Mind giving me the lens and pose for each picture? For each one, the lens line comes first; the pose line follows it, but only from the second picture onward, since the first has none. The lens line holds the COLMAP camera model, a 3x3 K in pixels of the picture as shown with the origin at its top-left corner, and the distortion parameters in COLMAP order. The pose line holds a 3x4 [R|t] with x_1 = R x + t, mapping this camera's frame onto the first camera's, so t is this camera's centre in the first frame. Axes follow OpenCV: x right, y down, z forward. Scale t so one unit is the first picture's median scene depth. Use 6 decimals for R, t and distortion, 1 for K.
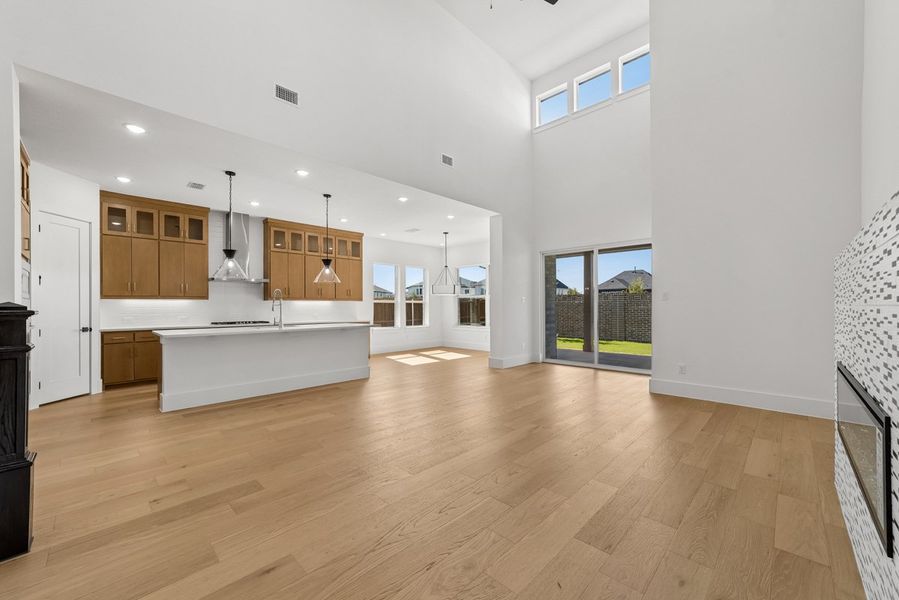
lens RADIAL K [[352.3, 0, 449.4], [0, 352.3, 304.4], [0, 0, 1]] dist [-0.010672, -0.000213]
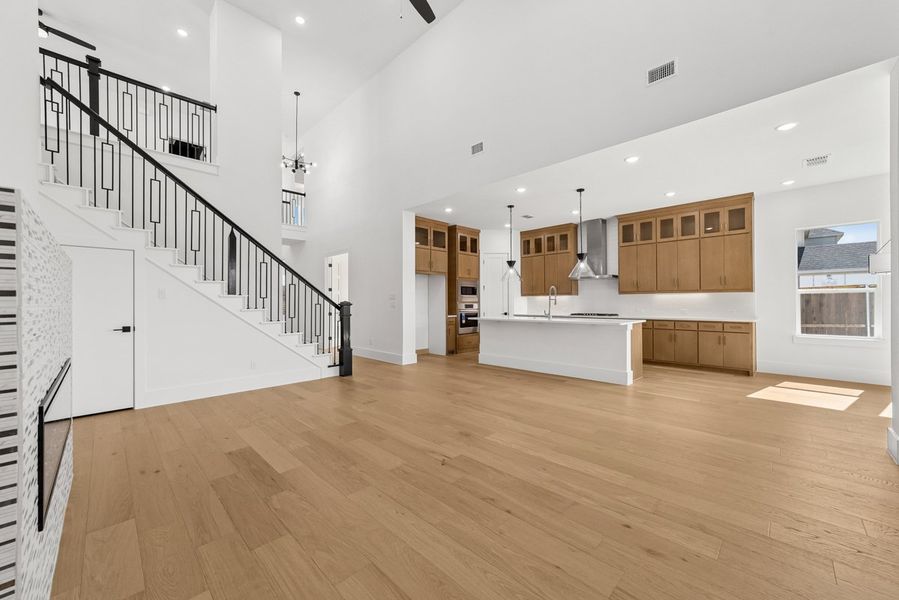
lens RADIAL K [[341.9, 0, 449.5], [0, 341.9, 300.0], [0, 0, 1]] dist [-0.017358, 0.000237]
pose [[0.000452, -0.002761, -0.999996, 0.489737], [0.012181, 0.999922, -0.002756, 0.001688], [0.999926, -0.012179, 0.000486, 0.491226]]
